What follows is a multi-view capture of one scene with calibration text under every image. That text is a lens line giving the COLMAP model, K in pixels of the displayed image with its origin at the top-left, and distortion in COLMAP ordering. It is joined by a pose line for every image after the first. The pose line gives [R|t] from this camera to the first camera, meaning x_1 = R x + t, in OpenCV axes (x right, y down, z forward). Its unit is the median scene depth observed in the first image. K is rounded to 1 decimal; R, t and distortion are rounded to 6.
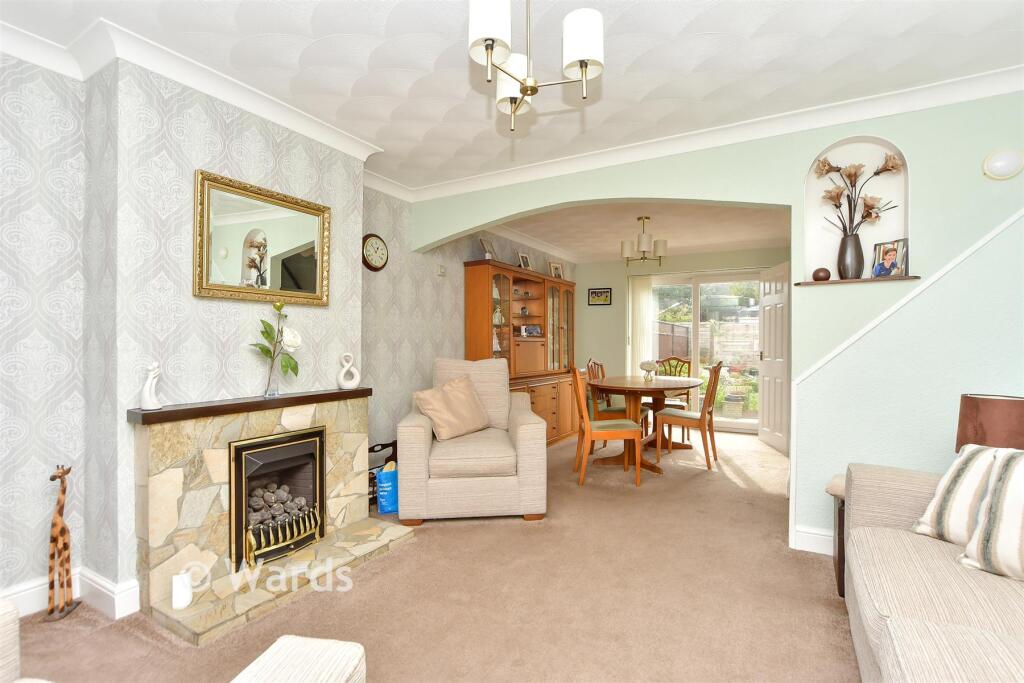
lens RADIAL K [[480.8, 0, 513.3], [0, 480.8, 346.4], [0, 0, 1]] dist [-0.016699, 0.000961]
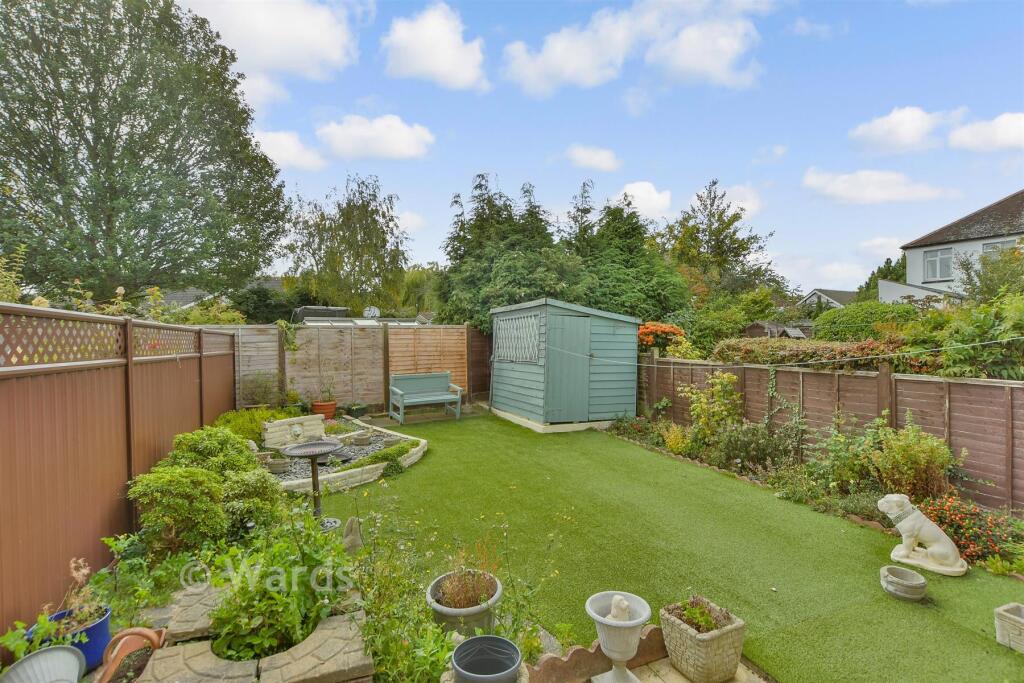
lens RADIAL K [[480.8, 0, 510.8], [0, 480.8, 343.2], [0, 0, 1]] dist [-0.016699, 0.000961]
pose [[0.628185, -0.013870, 0.777940, 0.381171], [0.017643, 0.999838, 0.003580, -0.067854], [-0.777864, 0.011477, 0.628328, 1.119872]]
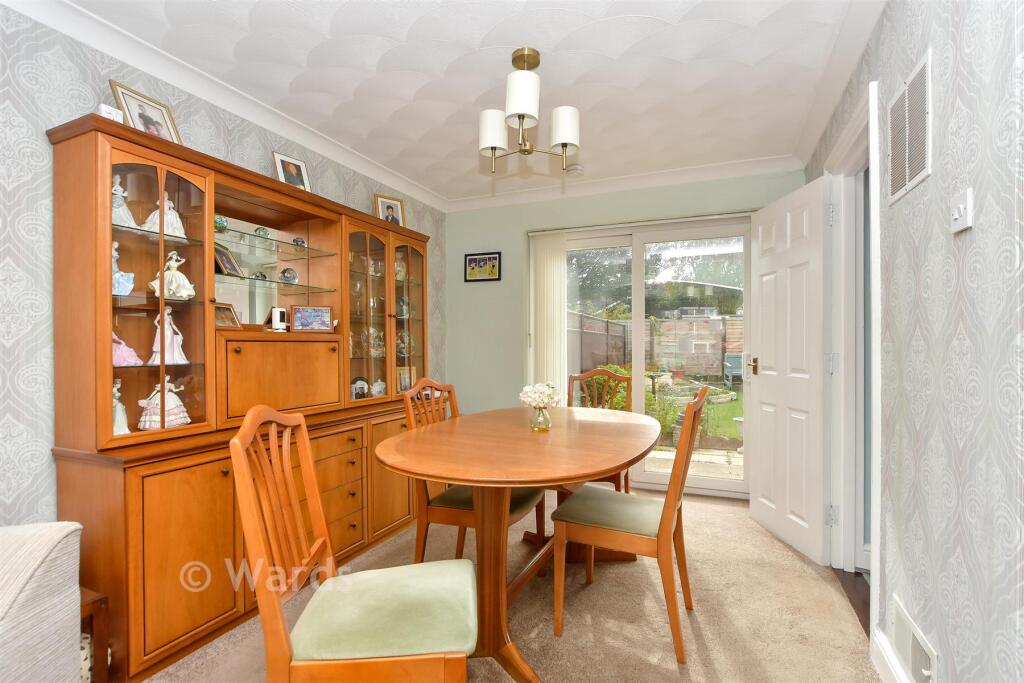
lens RADIAL K [[480.8, 0, 510.4], [0, 480.8, 340.9], [0, 0, 1]] dist [-0.016699, 0.000961]
pose [[0.993240, 0.002433, 0.116054, 0.147165], [-0.001178, 0.999940, -0.010882, -0.005545], [-0.116073, 0.010672, 0.993183, 0.411004]]
